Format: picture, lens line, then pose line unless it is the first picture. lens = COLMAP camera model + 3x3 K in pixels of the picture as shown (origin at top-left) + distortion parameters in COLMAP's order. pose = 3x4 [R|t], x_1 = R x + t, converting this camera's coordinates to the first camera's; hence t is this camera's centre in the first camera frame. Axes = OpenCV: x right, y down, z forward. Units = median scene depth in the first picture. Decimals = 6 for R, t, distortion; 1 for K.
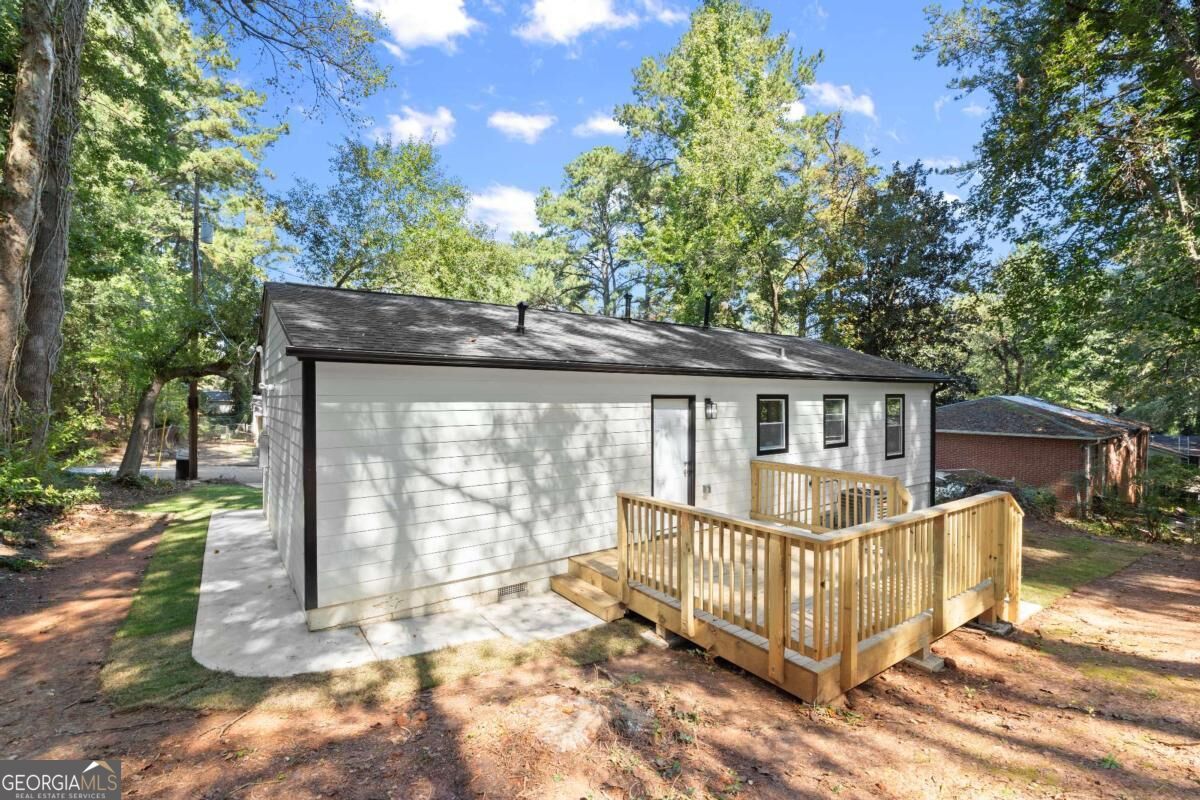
lens RADIAL K [[529.4, 0, 597.0], [0, 529.4, 401.2], [0, 0, 1]] dist [-0.003835, 0.000346]
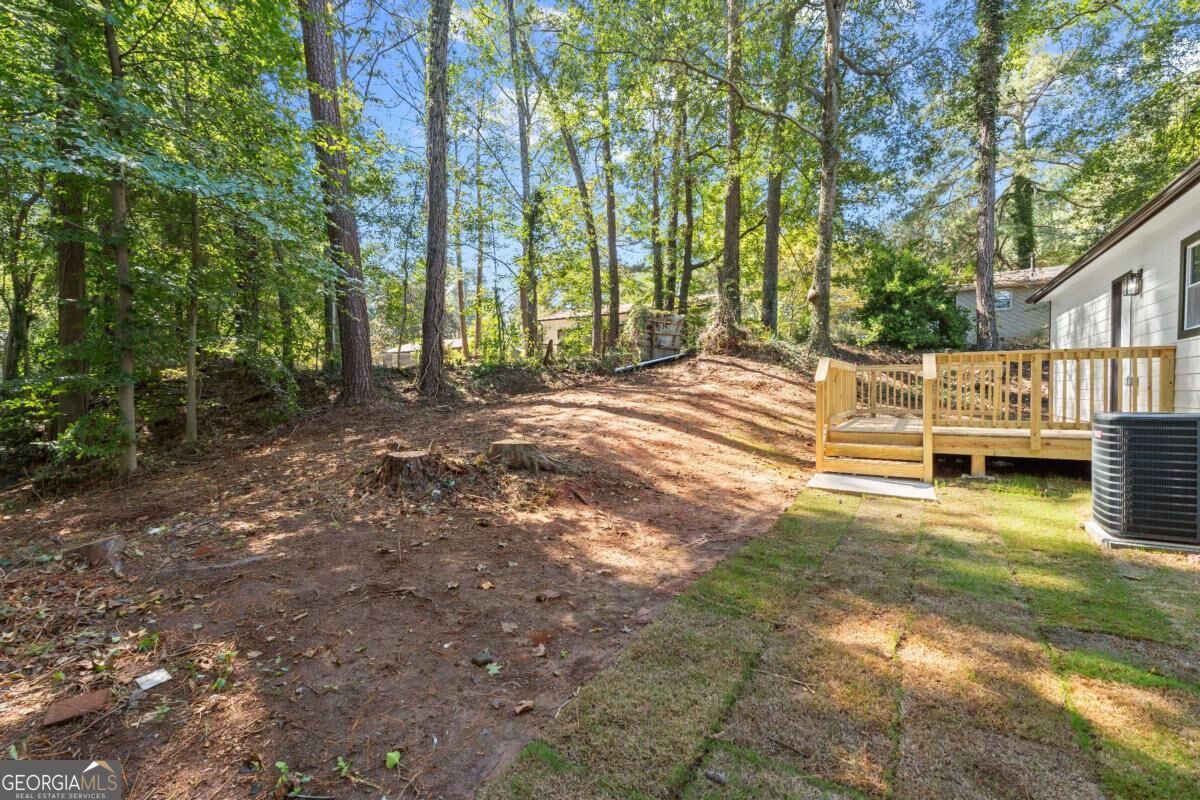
lens RADIAL K [[529.4, 0, 598.3], [0, 529.4, 397.9], [0, 0, 1]] dist [-0.003835, 0.000346]
pose [[-0.921652, -0.000427, -0.388016, 1.107781], [-0.011948, 0.999556, 0.027279, 0.152897], [0.387833, 0.029778, -0.921249, 1.225894]]
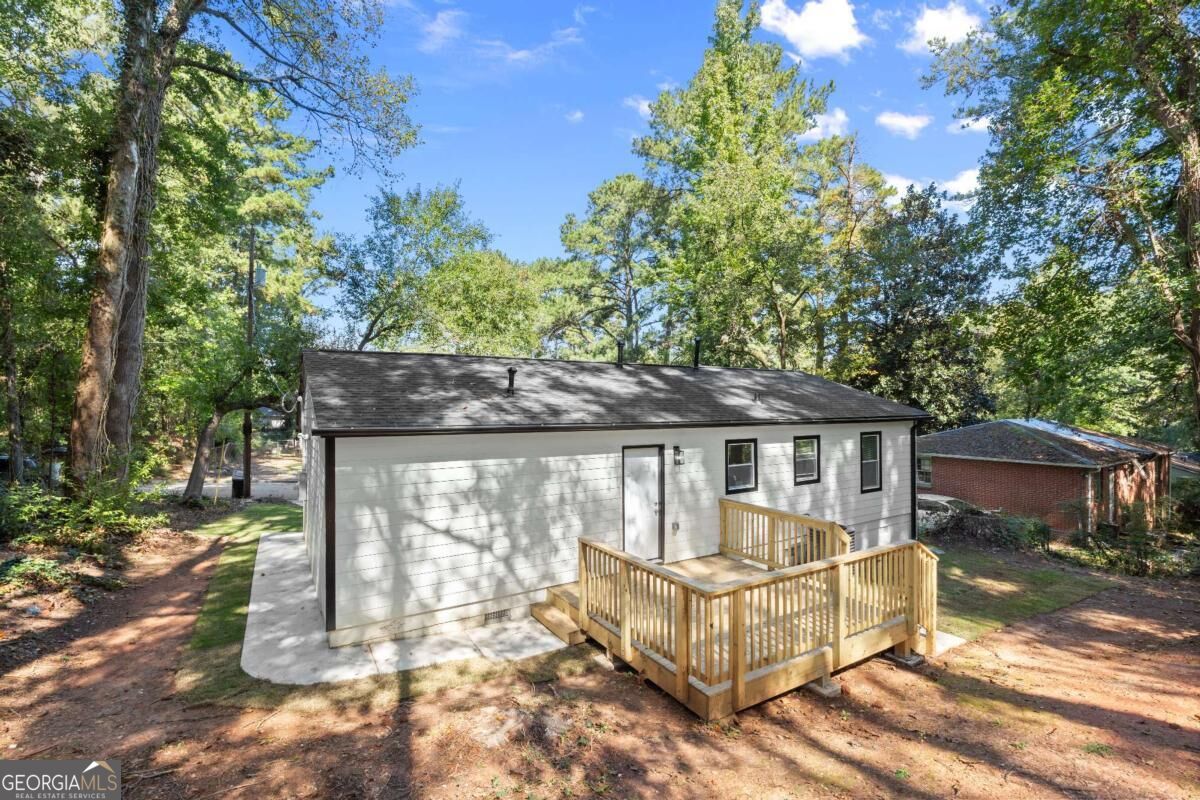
lens RADIAL K [[529.4, 0, 600.0], [0, 529.4, 397.1], [0, 0, 1]] dist [-0.003835, 0.000346]
pose [[0.997739, -0.004027, -0.067082, 0.107582], [0.002640, 0.999781, -0.020745, -0.075540], [0.067151, 0.020521, 0.997532, -0.126702]]
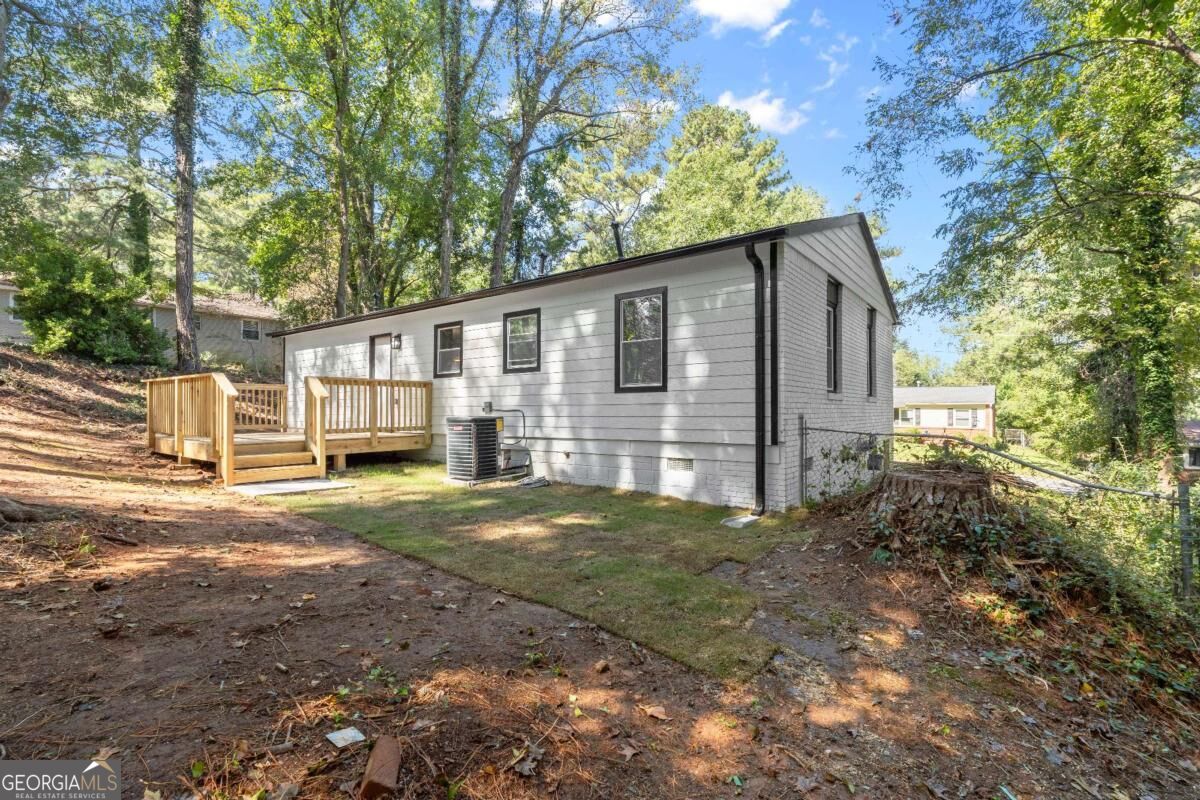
lens RADIAL K [[558.2, 0, 595.5], [0, 558.2, 406.8], [0, 0, 1]] dist [-0.002013, 0.000993]
pose [[0.276730, -0.014916, -0.960832, 1.453984], [-0.012198, 0.999744, -0.019033, 0.170664], [0.960870, 0.016987, 0.276478, 0.939910]]
